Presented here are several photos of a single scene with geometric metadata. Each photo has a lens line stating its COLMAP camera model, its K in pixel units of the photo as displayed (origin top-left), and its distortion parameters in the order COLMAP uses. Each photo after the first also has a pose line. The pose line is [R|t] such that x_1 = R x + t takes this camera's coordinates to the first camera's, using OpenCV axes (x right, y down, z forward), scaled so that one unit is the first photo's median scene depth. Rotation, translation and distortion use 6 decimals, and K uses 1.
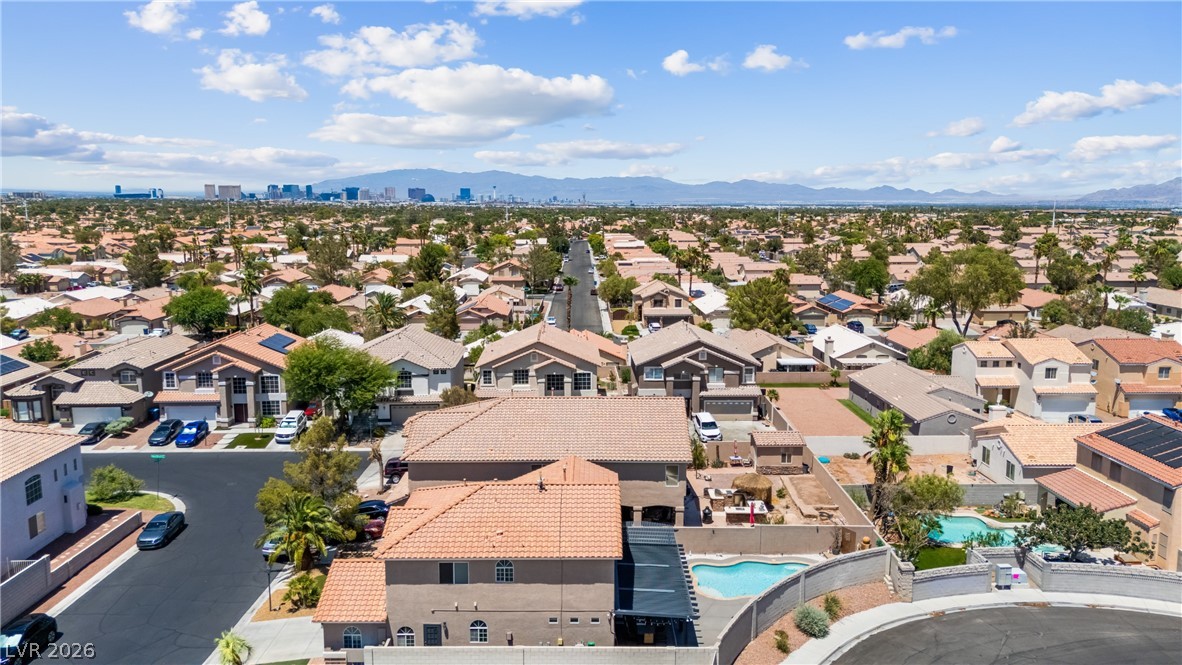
lens RADIAL K [[868.9, 0, 591.7], [0, 868.9, 325.5], [0, 0, 1]] dist [0.072898, -0.071094]
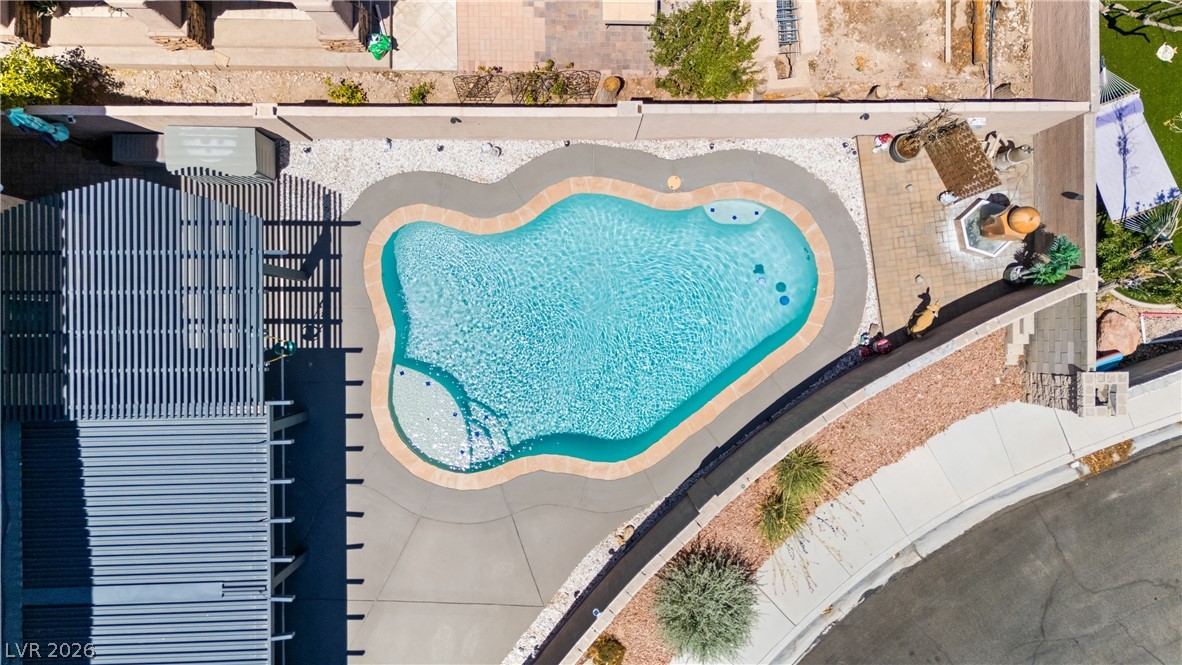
lens RADIAL K [[868.9, 0, 589.9], [0, 868.9, 328.4], [0, 0, 1]] dist [0.072898, -0.071094]
pose [[0.999803, -0.012187, 0.015668, 0.112324], [-0.013671, 0.149514, 0.988665, -0.005327], [-0.014391, -0.988685, 0.149318, 0.585339]]
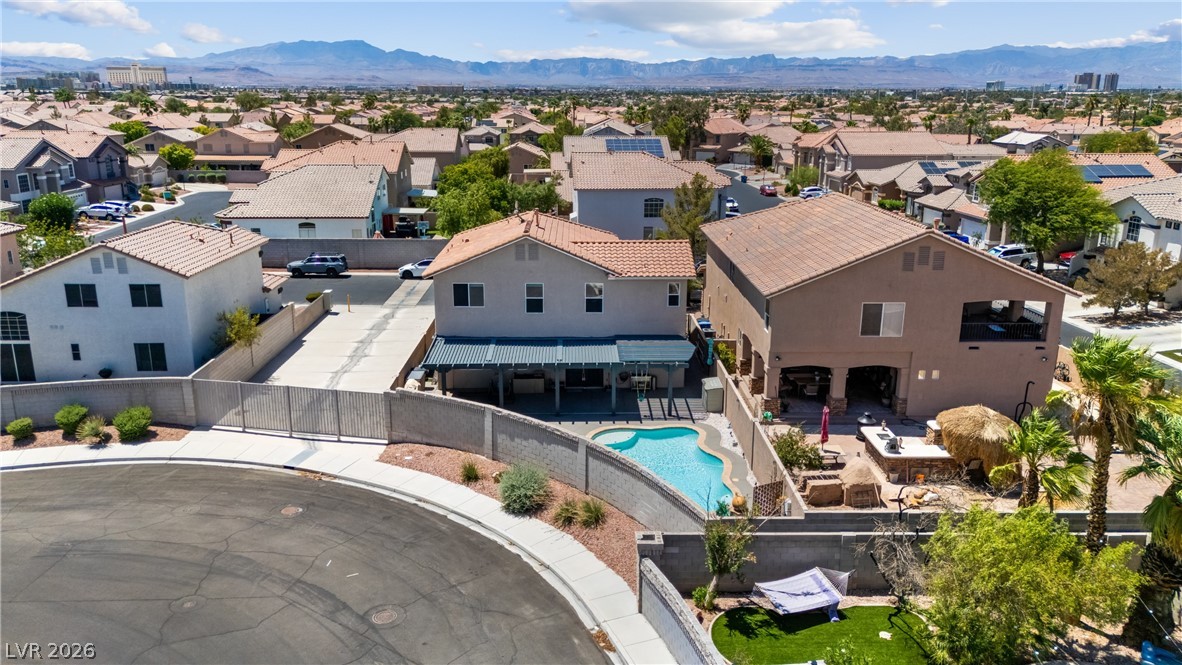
lens RADIAL K [[868.9, 0, 591.9], [0, 868.9, 337.3], [0, 0, 1]] dist [0.072898, -0.071094]
pose [[0.027072, 0.265801, -0.963648, 0.474536], [-0.148733, 0.954342, 0.259056, 0.026784], [0.988507, 0.136313, 0.065370, 0.549828]]
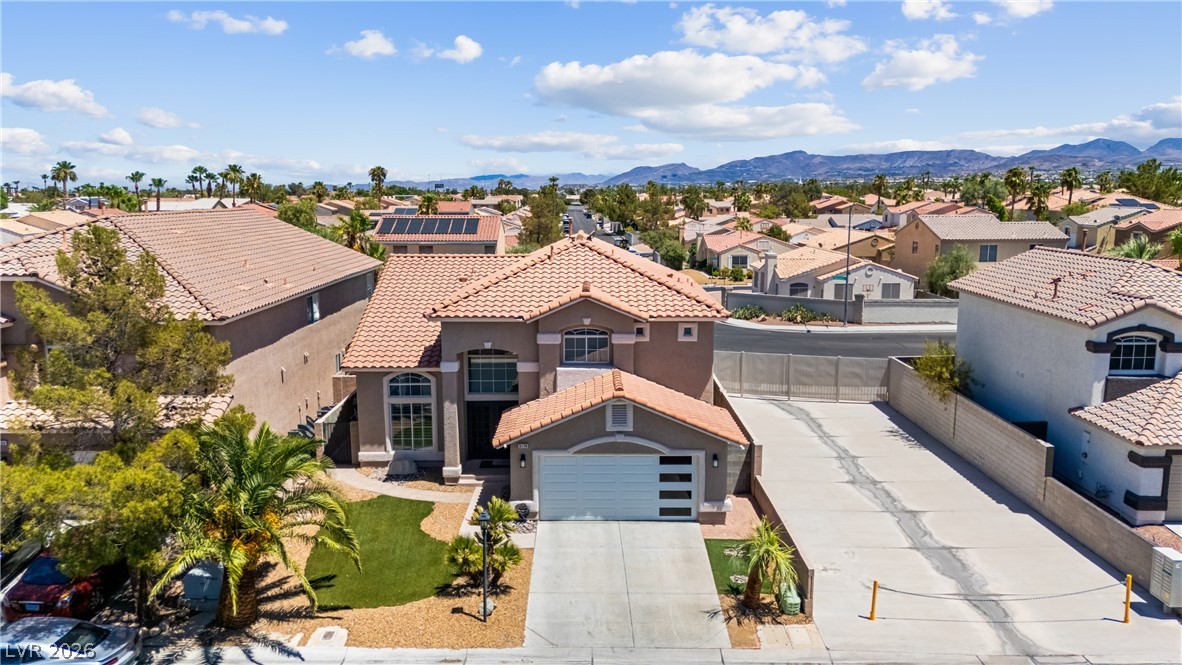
lens RADIAL K [[868.9, 0, 592.3], [0, 868.9, 329.5], [0, 0, 1]] dist [0.072898, -0.071094]
pose [[-0.006470, -0.160340, 0.987041, -0.431574], [0.146861, 0.976206, 0.159543, 0.076375], [-0.989136, 0.145990, 0.017231, 0.531579]]
